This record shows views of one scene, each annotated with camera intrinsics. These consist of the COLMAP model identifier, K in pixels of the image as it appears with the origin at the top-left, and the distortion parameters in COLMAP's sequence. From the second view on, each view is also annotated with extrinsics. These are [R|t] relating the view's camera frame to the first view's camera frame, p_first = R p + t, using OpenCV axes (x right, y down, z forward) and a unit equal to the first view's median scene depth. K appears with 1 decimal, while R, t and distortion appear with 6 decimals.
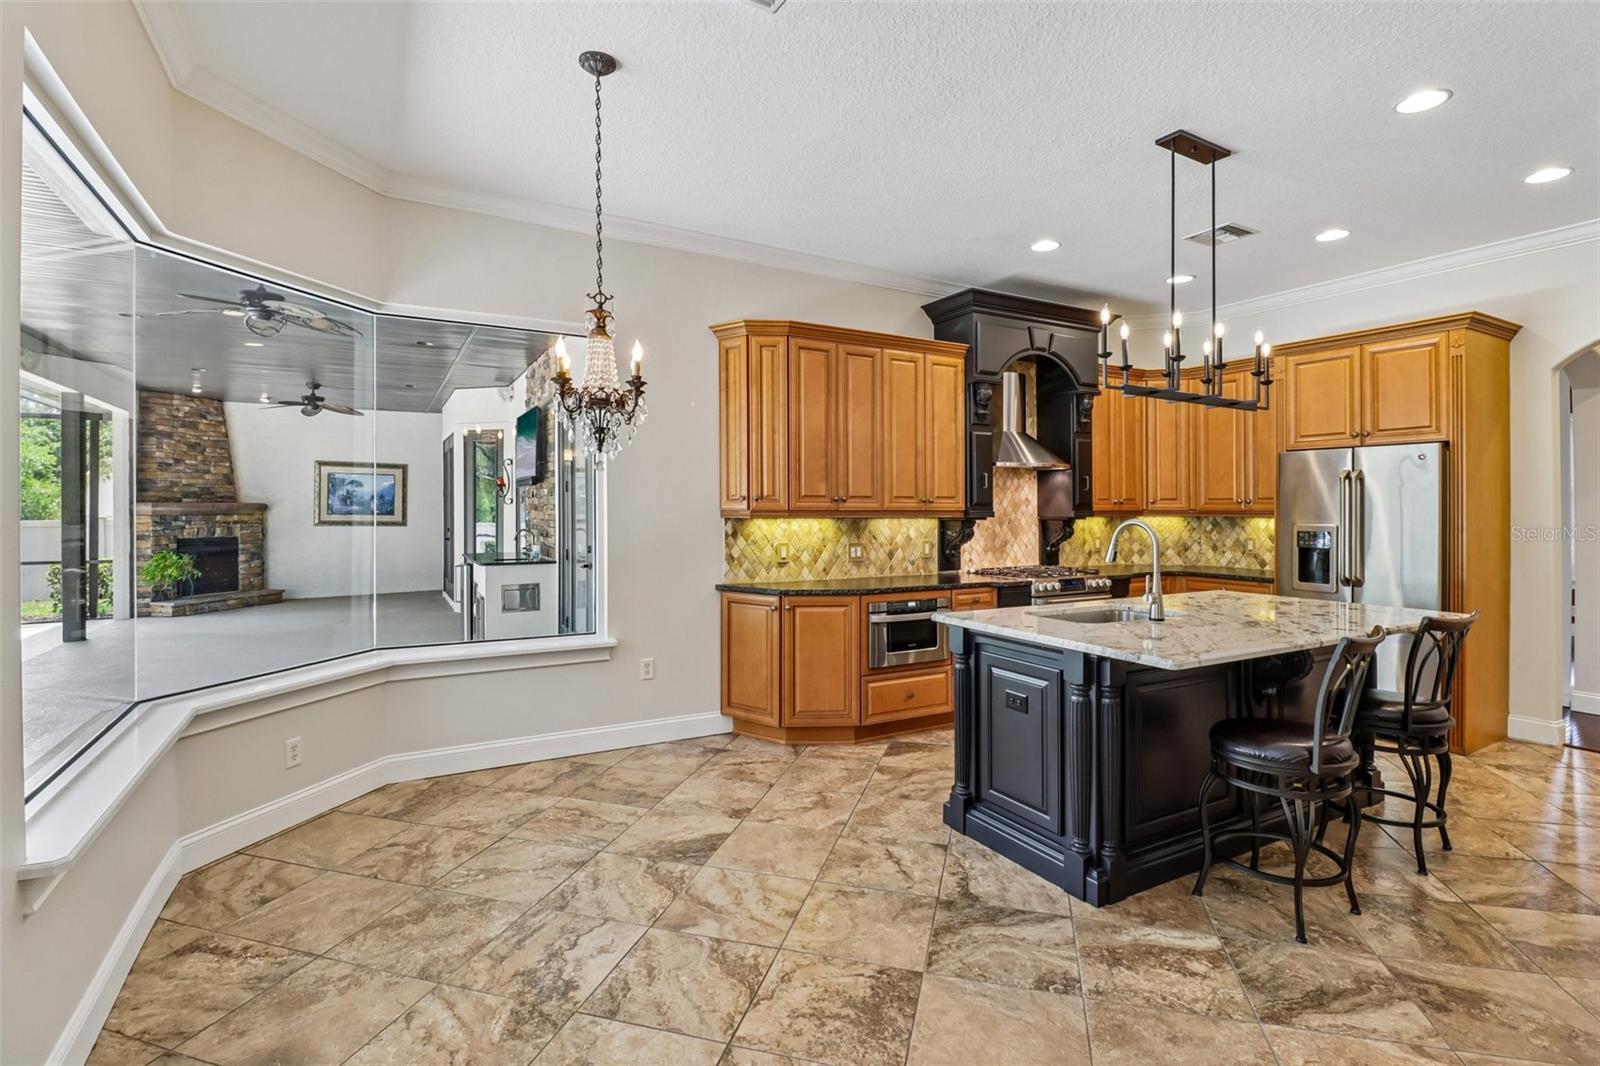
lens RADIAL K [[768.2, 0, 795.6], [0, 768.2, 509.5], [0, 0, 1]] dist [-0.034754, 0.000046]
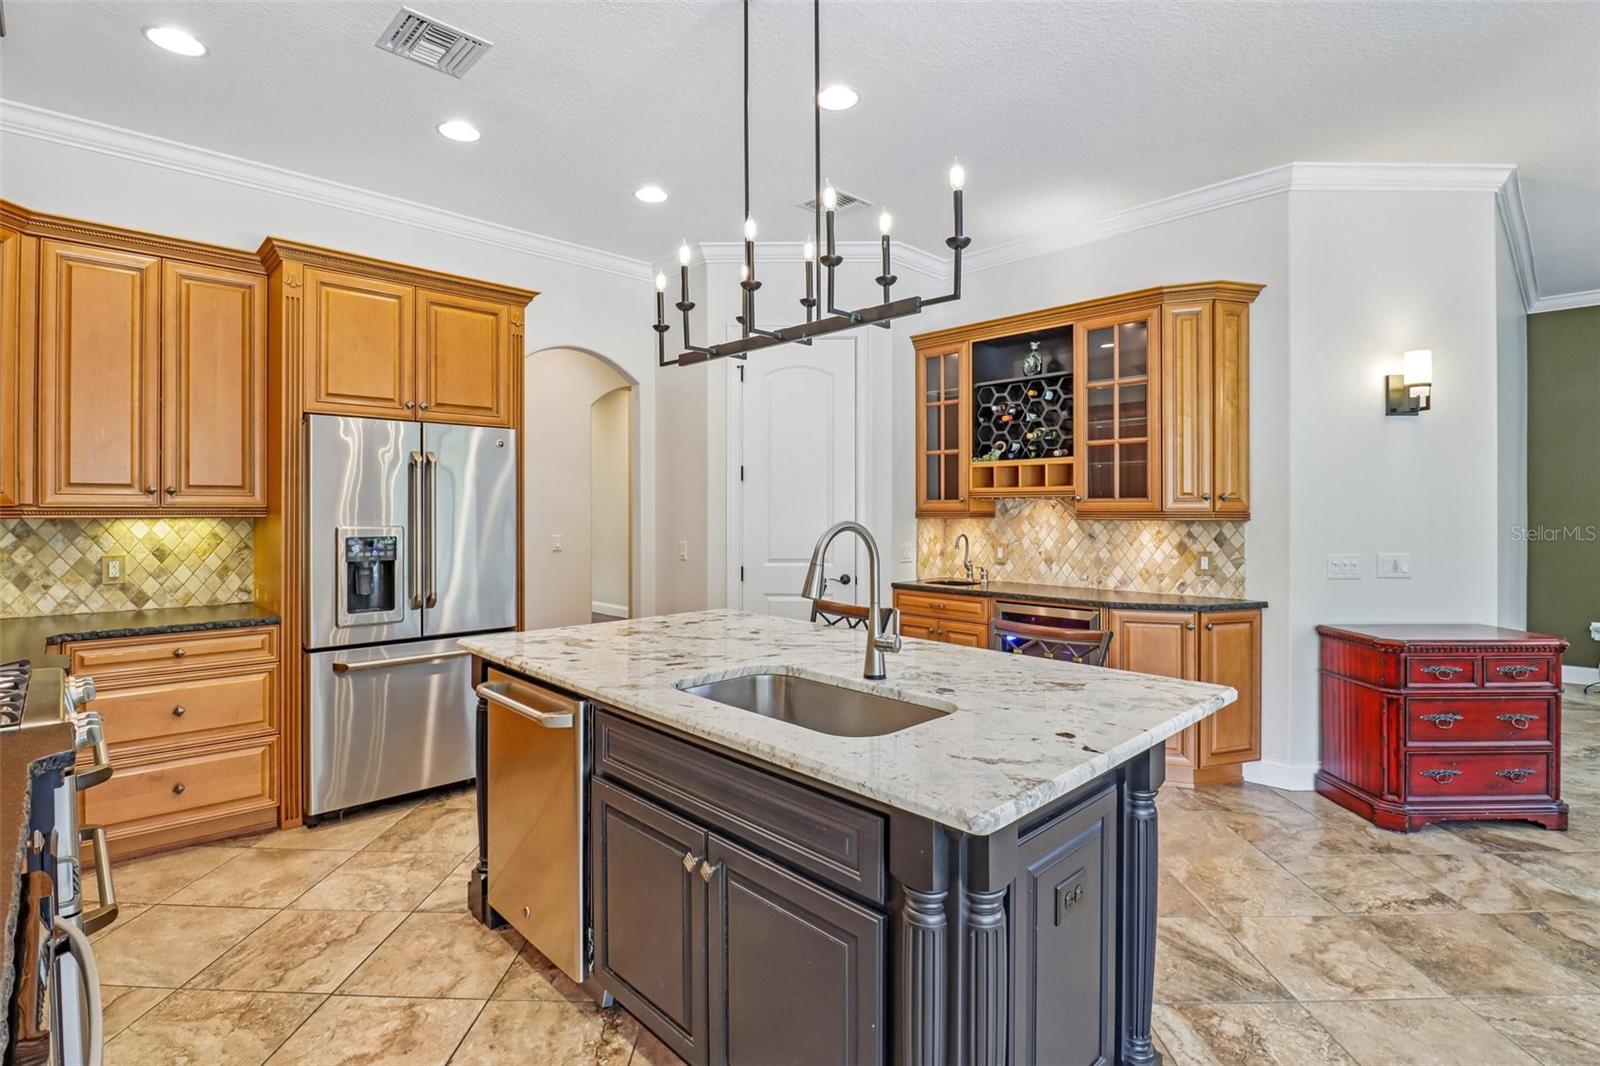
lens RADIAL K [[768.2, 0, 795.6], [0, 768.2, 509.5], [0, 0, 1]] dist [-0.034754, 0.000046]
pose [[-0.258072, -0.002266, 0.966123, -0.066438], [0.000327, 0.999997, 0.002433, 0.001743], [-0.966126, 0.000943, -0.258070, 0.665517]]
